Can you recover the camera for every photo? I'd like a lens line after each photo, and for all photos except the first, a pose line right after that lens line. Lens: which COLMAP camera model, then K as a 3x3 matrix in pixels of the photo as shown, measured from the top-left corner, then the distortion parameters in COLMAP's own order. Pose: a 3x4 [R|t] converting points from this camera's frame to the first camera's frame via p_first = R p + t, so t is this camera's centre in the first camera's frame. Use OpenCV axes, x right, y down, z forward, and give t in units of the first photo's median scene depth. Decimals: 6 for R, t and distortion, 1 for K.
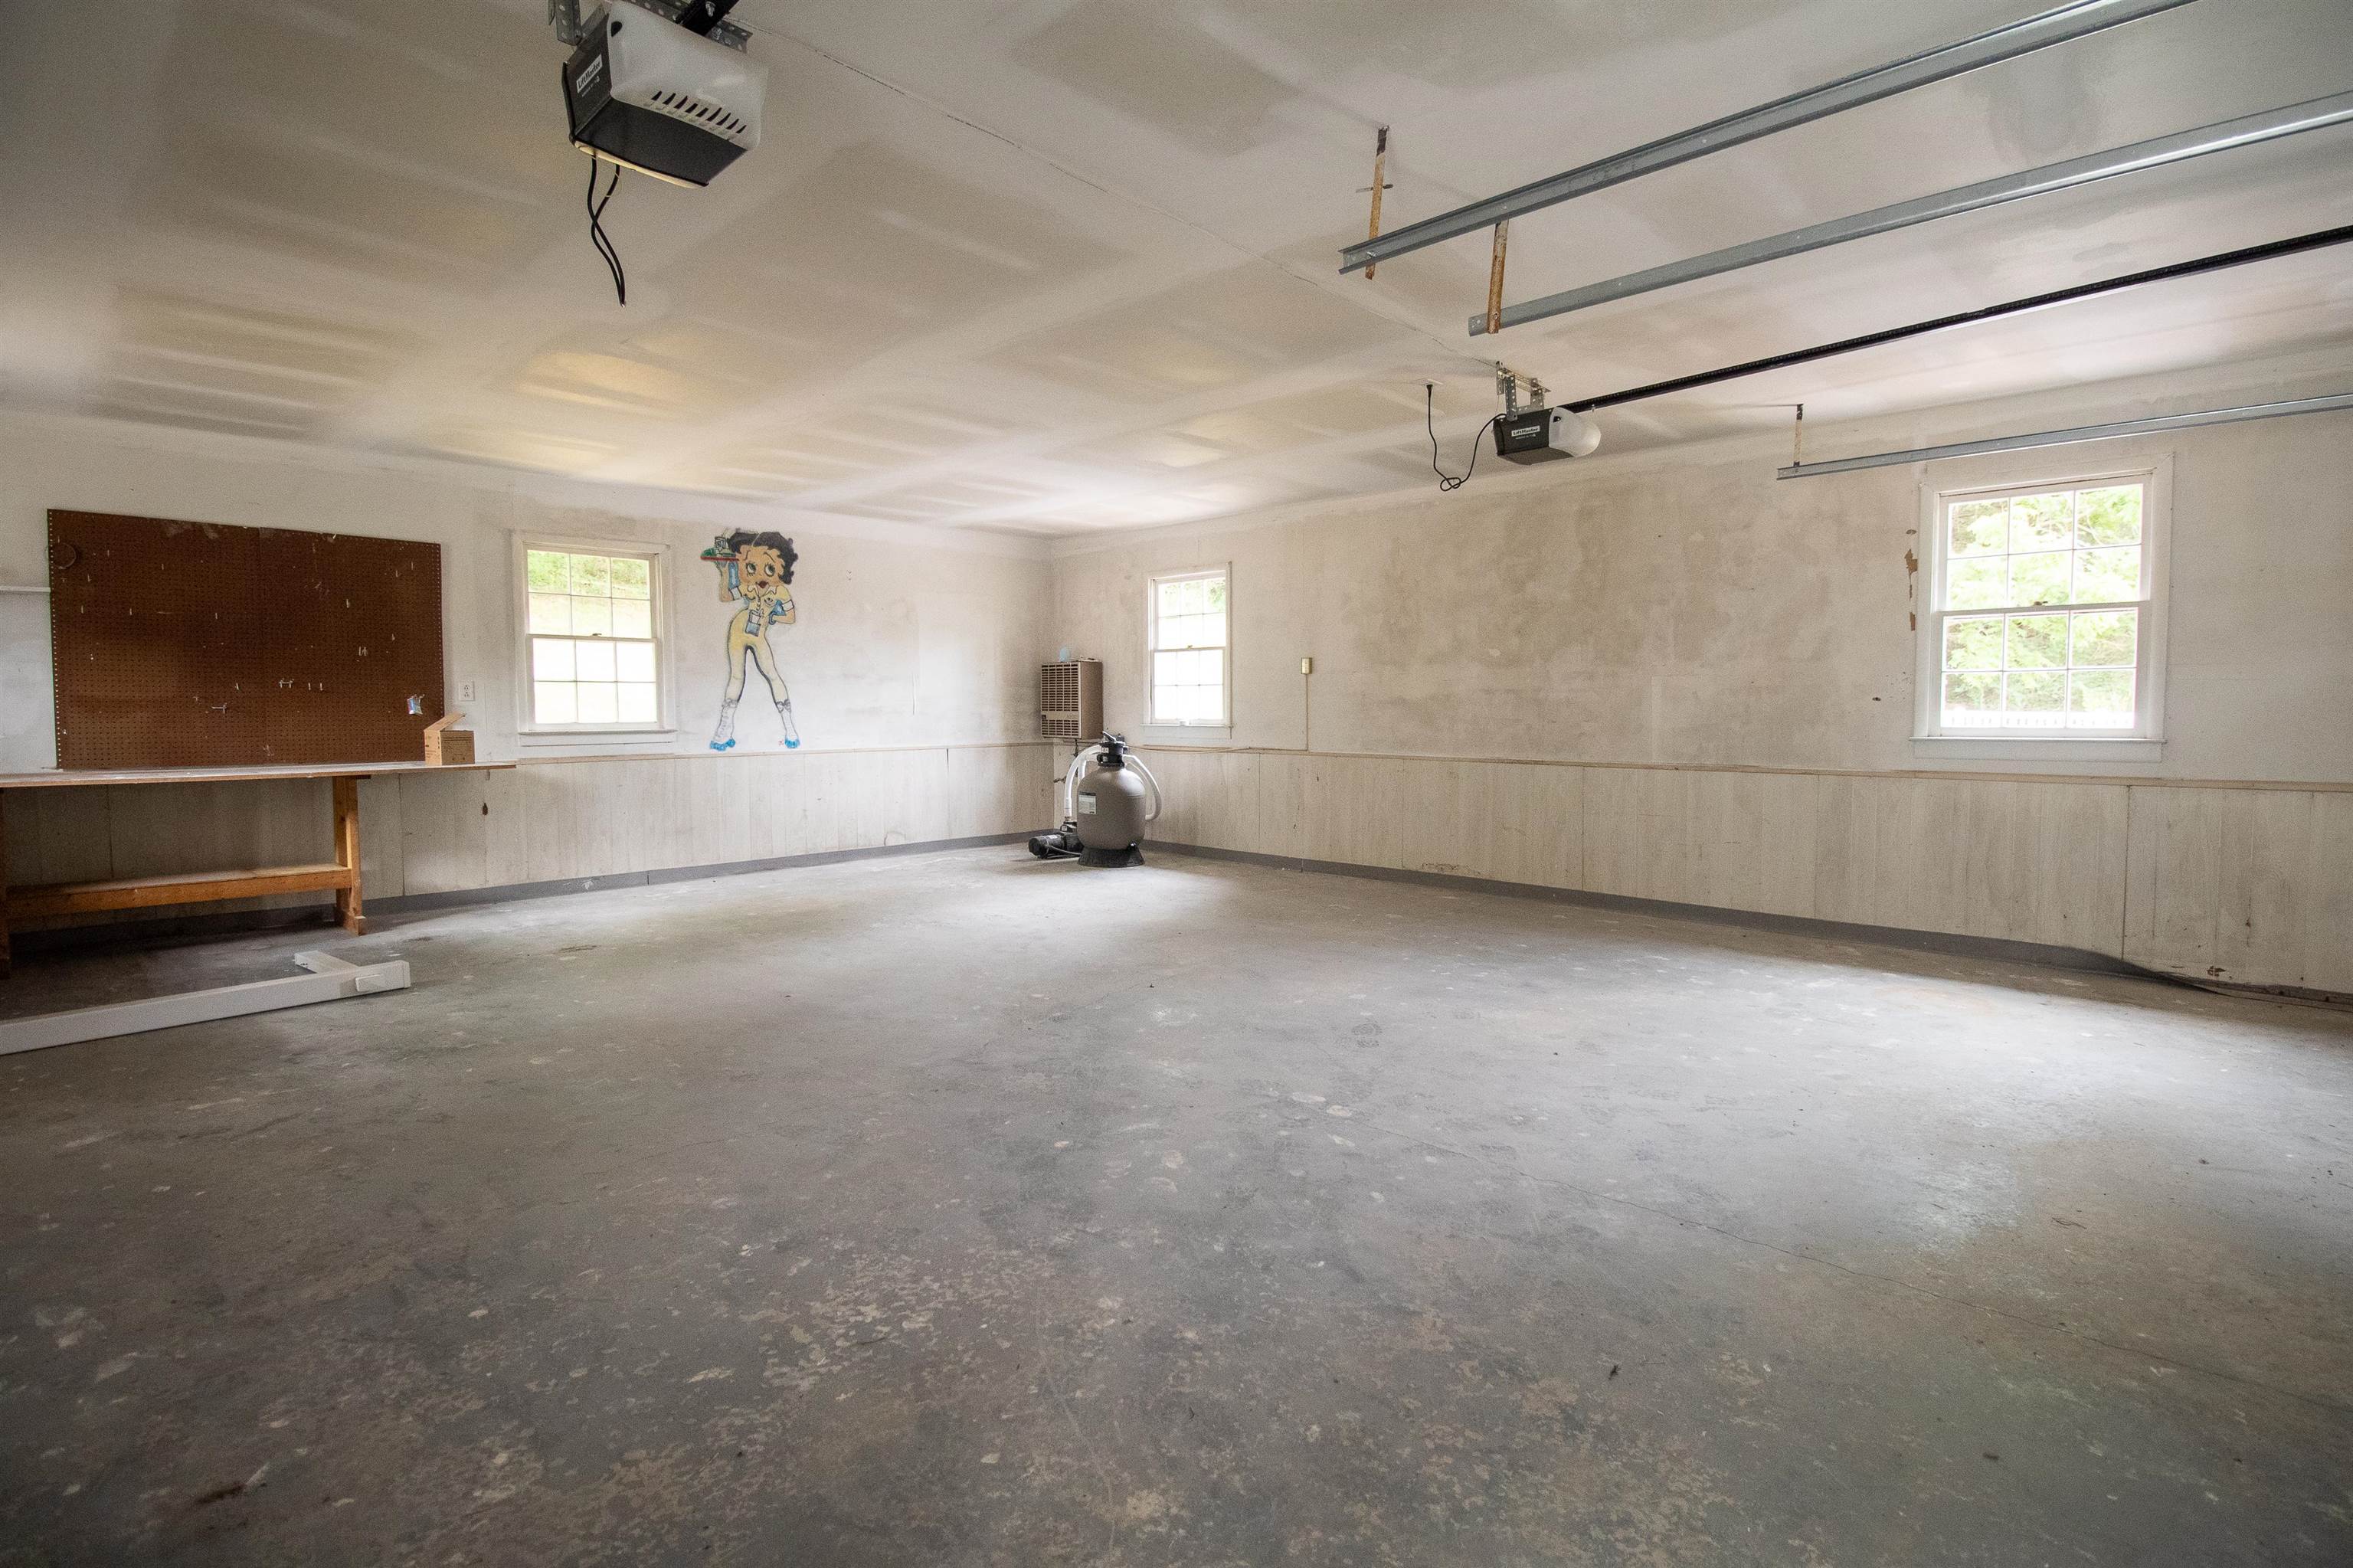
lens RADIAL K [[1093.3, 0, 1196.8], [0, 1093.3, 775.1], [0, 0, 1]] dist [-0.013969, -0.004864]
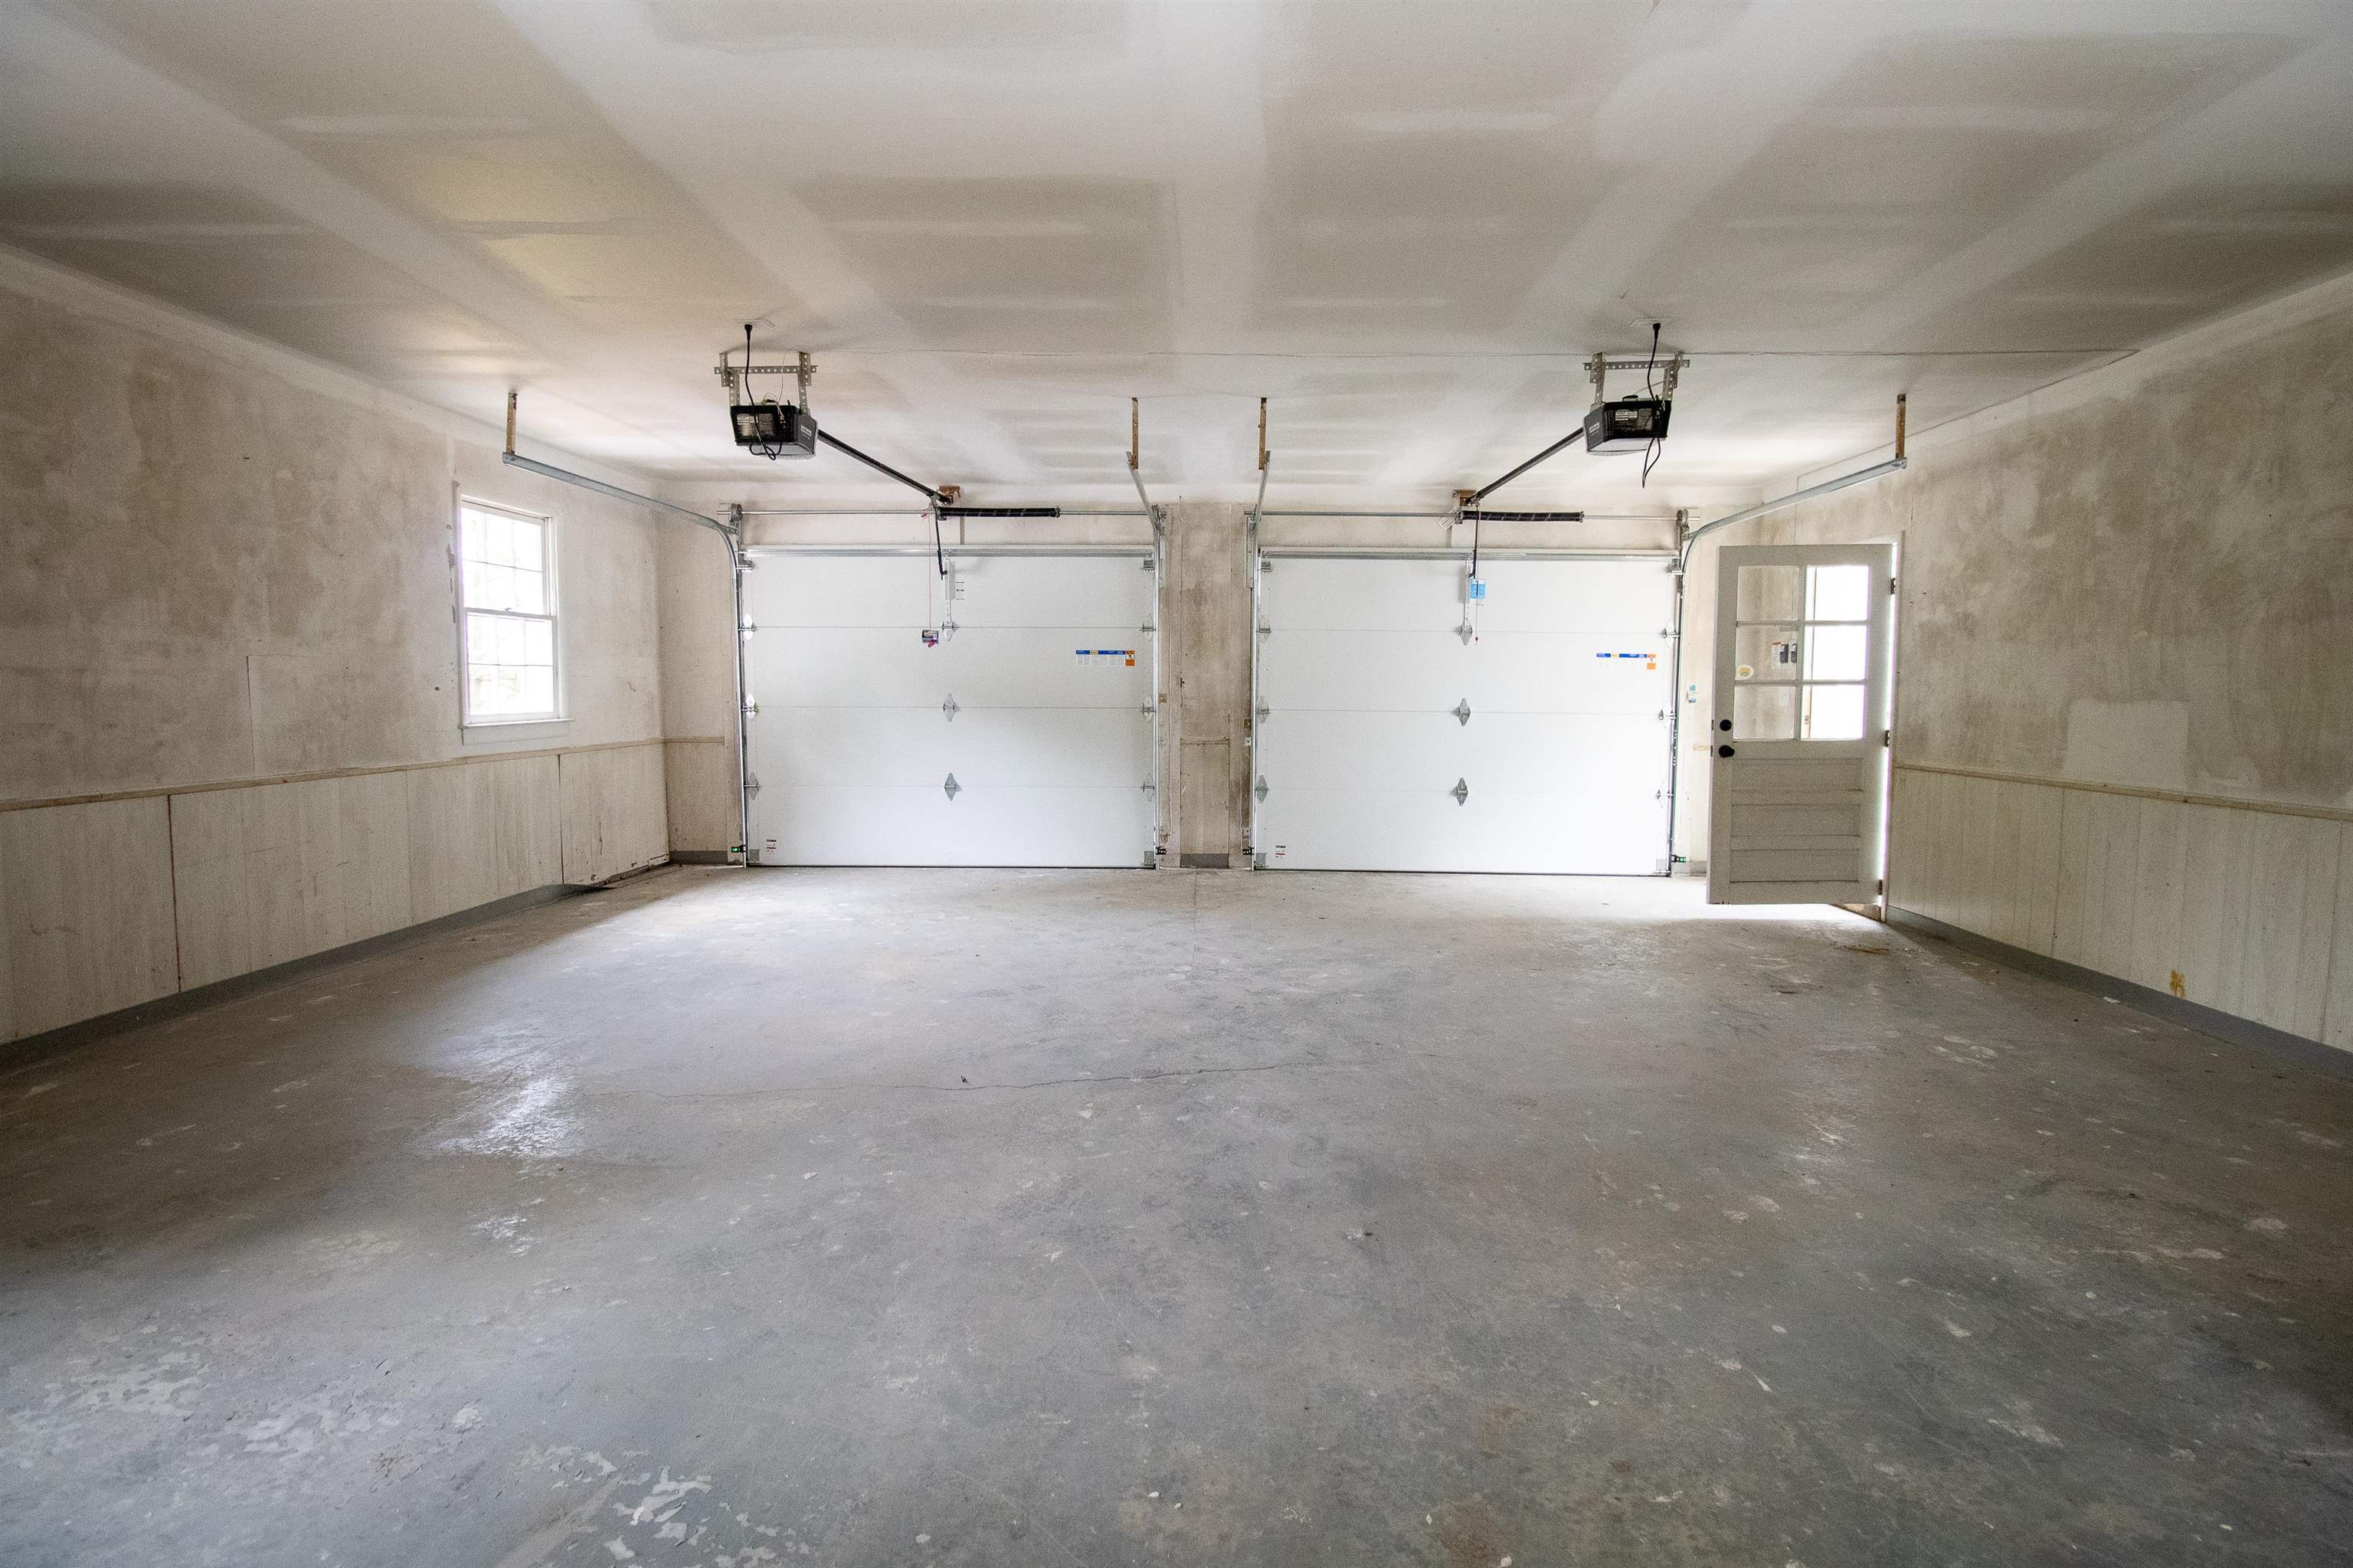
lens RADIAL K [[1093.3, 0, 1194.4], [0, 1093.3, 770.0], [0, 0, 1]] dist [-0.013969, -0.004864]
pose [[-0.653755, -0.055591, 0.754661, -0.535520], [0.046054, 0.992526, 0.113010, -0.070494], [-0.755303, 0.108636, -0.646309, 1.039232]]
